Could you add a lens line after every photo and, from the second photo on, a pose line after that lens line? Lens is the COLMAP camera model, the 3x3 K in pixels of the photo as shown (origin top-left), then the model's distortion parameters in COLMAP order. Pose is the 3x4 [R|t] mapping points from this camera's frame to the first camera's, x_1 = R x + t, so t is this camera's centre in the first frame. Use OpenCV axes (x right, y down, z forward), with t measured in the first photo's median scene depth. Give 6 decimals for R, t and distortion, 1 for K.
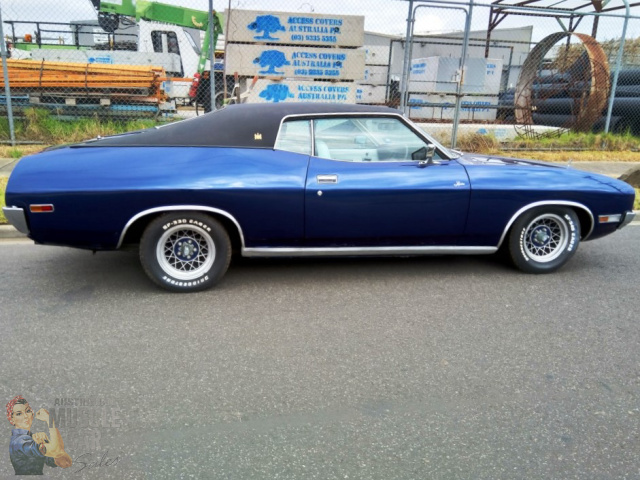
lens RADIAL K [[554.6, 0, 326.6], [0, 554.6, 241.0], [0, 0, 1]] dist [0.120578, -0.208595]
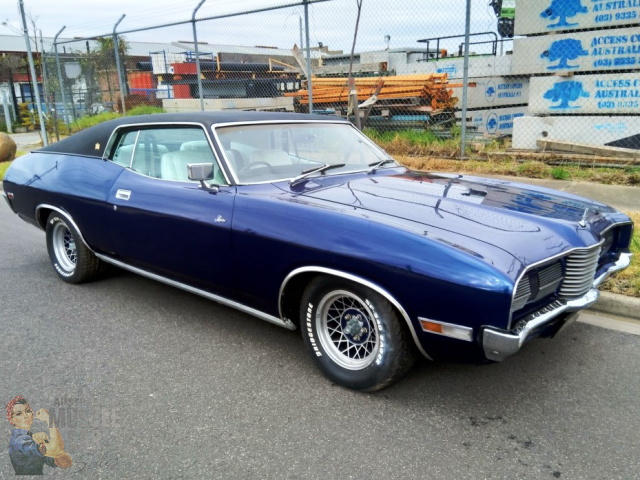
lens RADIAL K [[560.2, 0, 335.6], [0, 560.2, 242.6], [0, 0, 1]] dist [0.118948, -0.209624]
pose [[0.598426, 0.155136, -0.786015, 0.823045], [-0.162010, 0.984238, 0.070914, -0.135125], [0.784627, 0.084906, 0.614127, 0.599600]]
